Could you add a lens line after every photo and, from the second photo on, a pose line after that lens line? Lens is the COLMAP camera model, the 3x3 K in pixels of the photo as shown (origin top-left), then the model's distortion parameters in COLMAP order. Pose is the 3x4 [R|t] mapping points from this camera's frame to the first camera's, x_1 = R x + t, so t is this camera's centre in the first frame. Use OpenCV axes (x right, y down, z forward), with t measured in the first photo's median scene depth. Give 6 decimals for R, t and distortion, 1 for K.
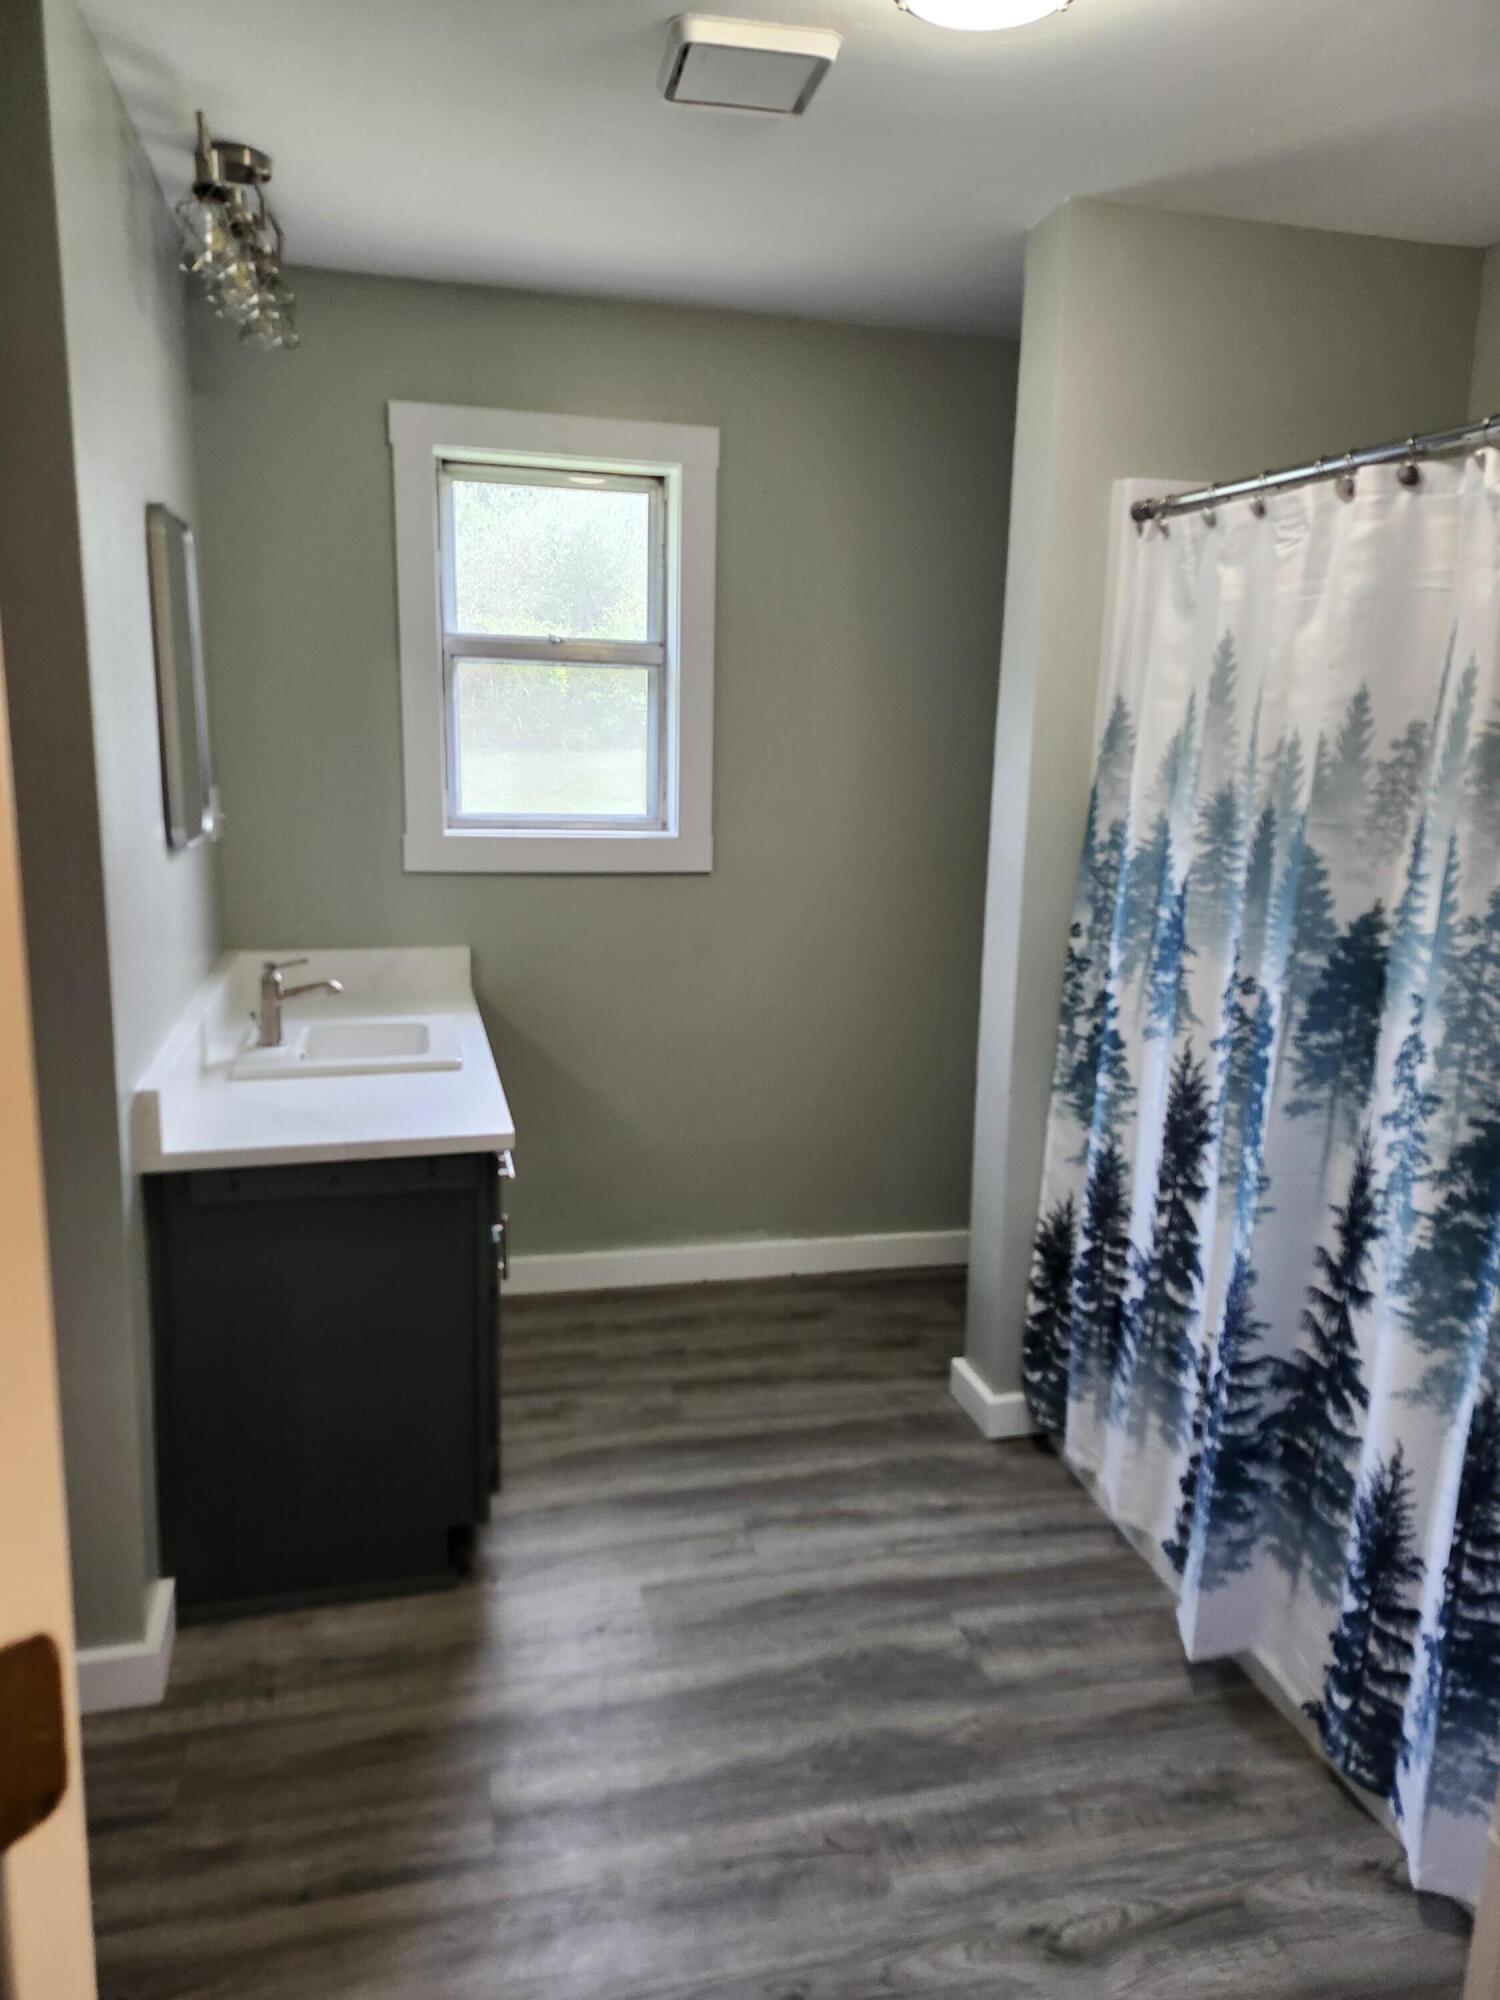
lens RADIAL K [[1409.6, 0, 752.3], [0, 1409.6, 1000.9], [0, 0, 1]] dist [0.066392, -0.038763]
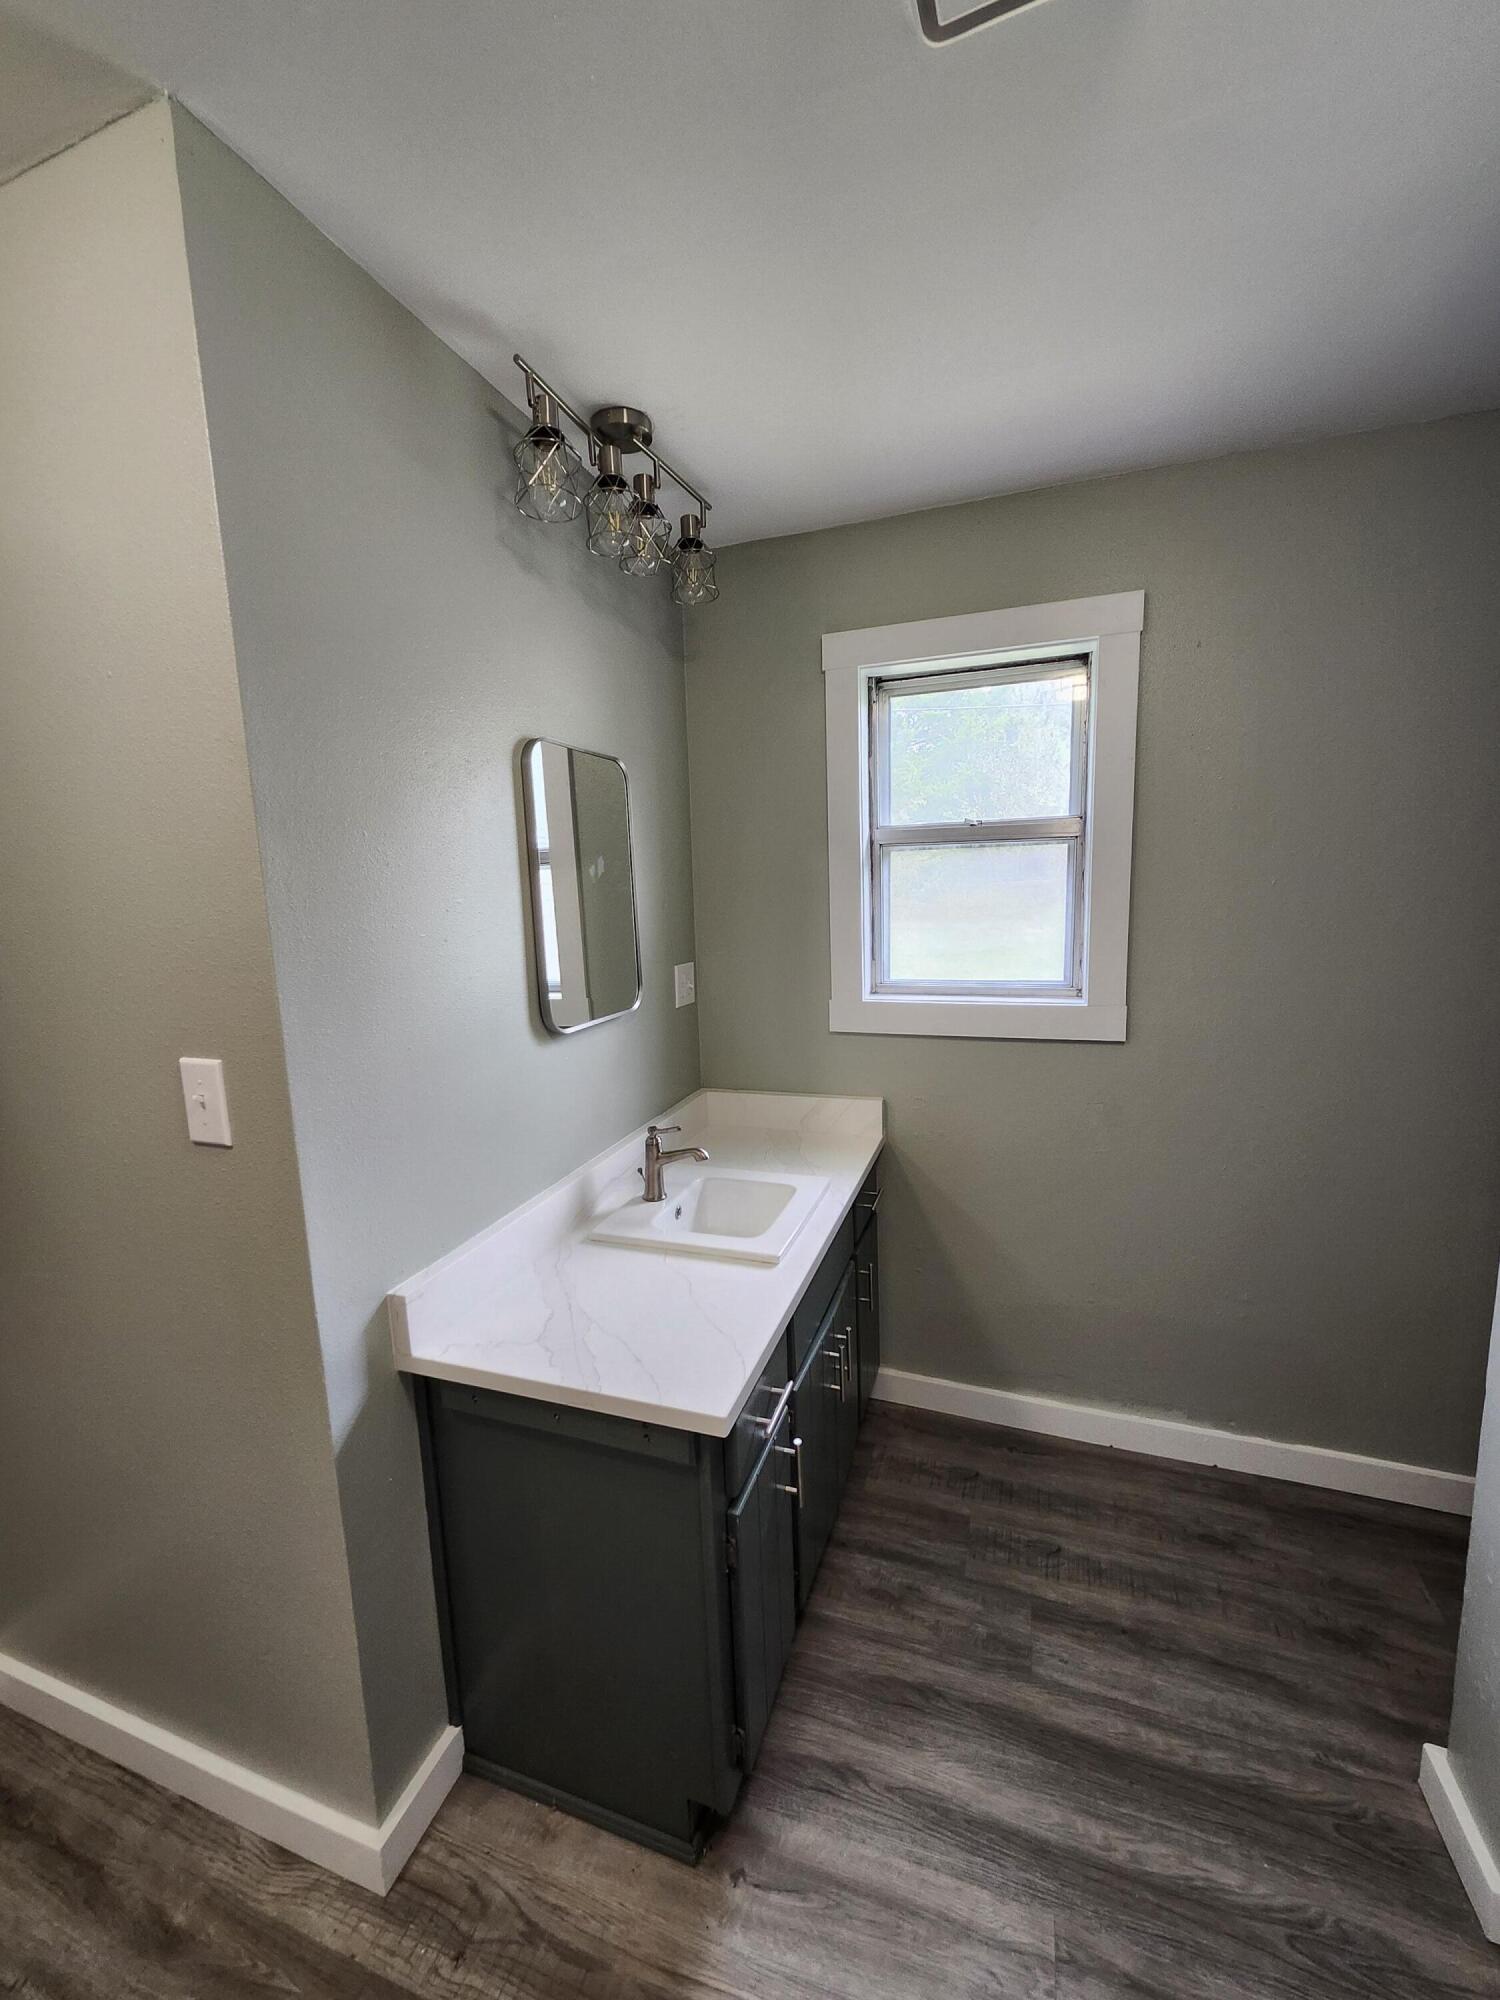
lens RADIAL K [[797.6, 0, 749.0], [0, 797.6, 1013.8], [0, 0, 1]] dist [-0.004197, -0.001334]
pose [[0.833385, 0.030605, -0.551844, 0.060628], [-0.053972, 0.998200, -0.026148, -0.087587], [0.550051, 0.051575, 0.833537, 0.424056]]
